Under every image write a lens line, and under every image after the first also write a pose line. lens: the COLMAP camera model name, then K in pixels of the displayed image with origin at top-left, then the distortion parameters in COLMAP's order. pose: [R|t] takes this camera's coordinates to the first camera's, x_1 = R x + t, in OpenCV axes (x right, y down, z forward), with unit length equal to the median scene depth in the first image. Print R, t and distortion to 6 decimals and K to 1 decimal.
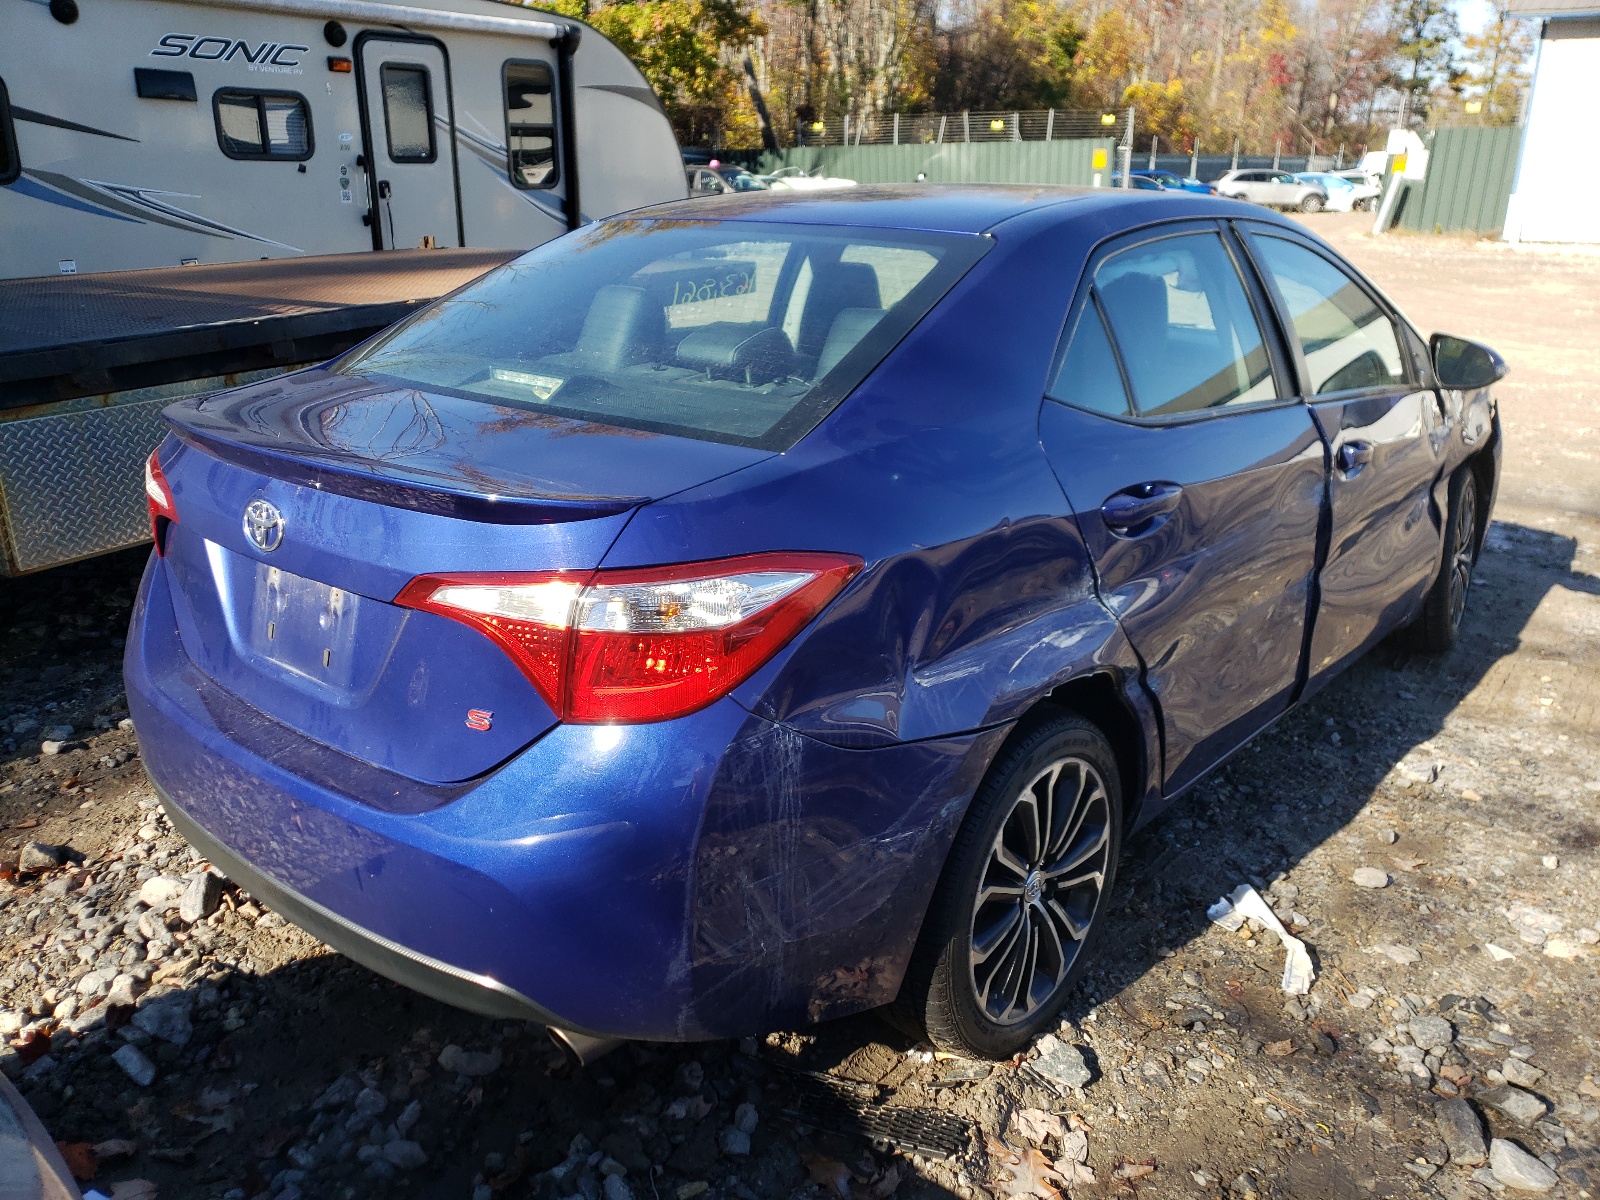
lens RADIAL K [[1219.6, 0, 798.4], [0, 1219.6, 604.2], [0, 0, 1]] dist [0.007175, 0.007210]
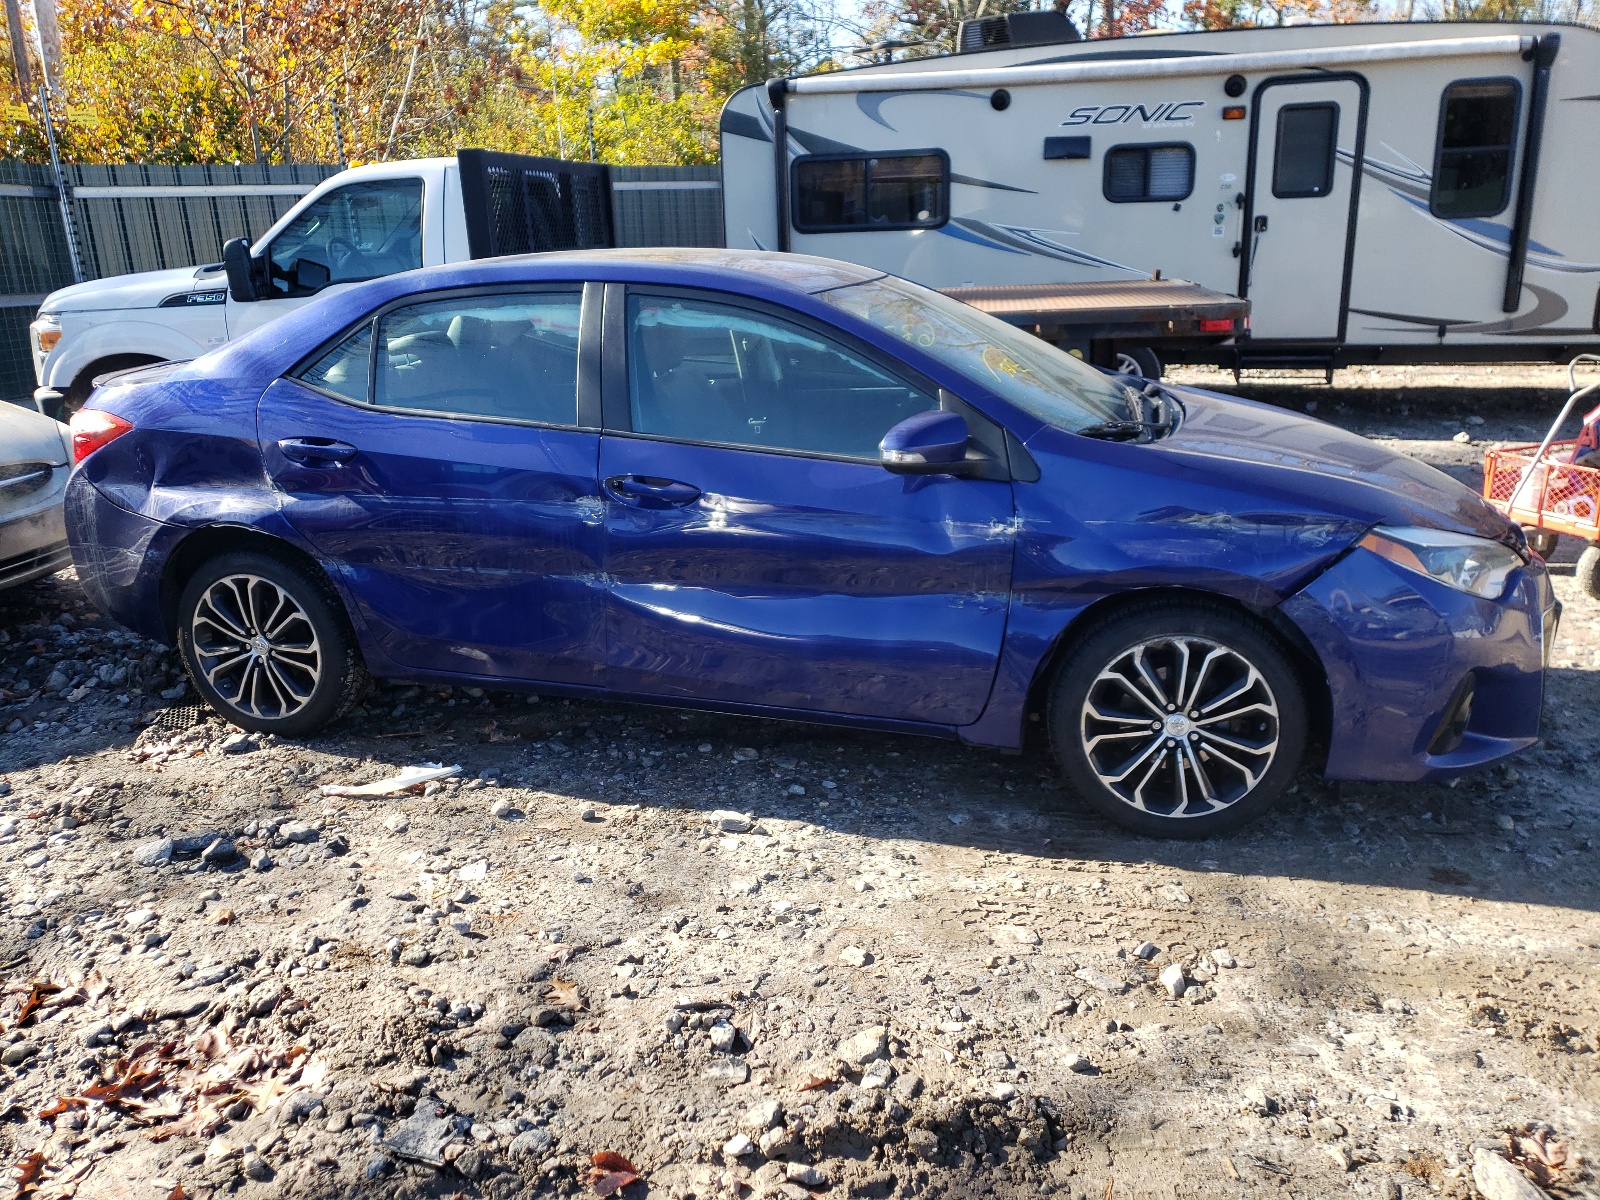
lens RADIAL K [[1219.6, 0, 800.6], [0, 1219.6, 601.8], [0, 0, 1]] dist [0.007175, 0.007210]
pose [[0.428213, 0.258398, -0.865947, 0.534825], [-0.270140, 0.951033, 0.150202, -0.081317], [0.862356, 0.169609, 0.477048, 0.210780]]
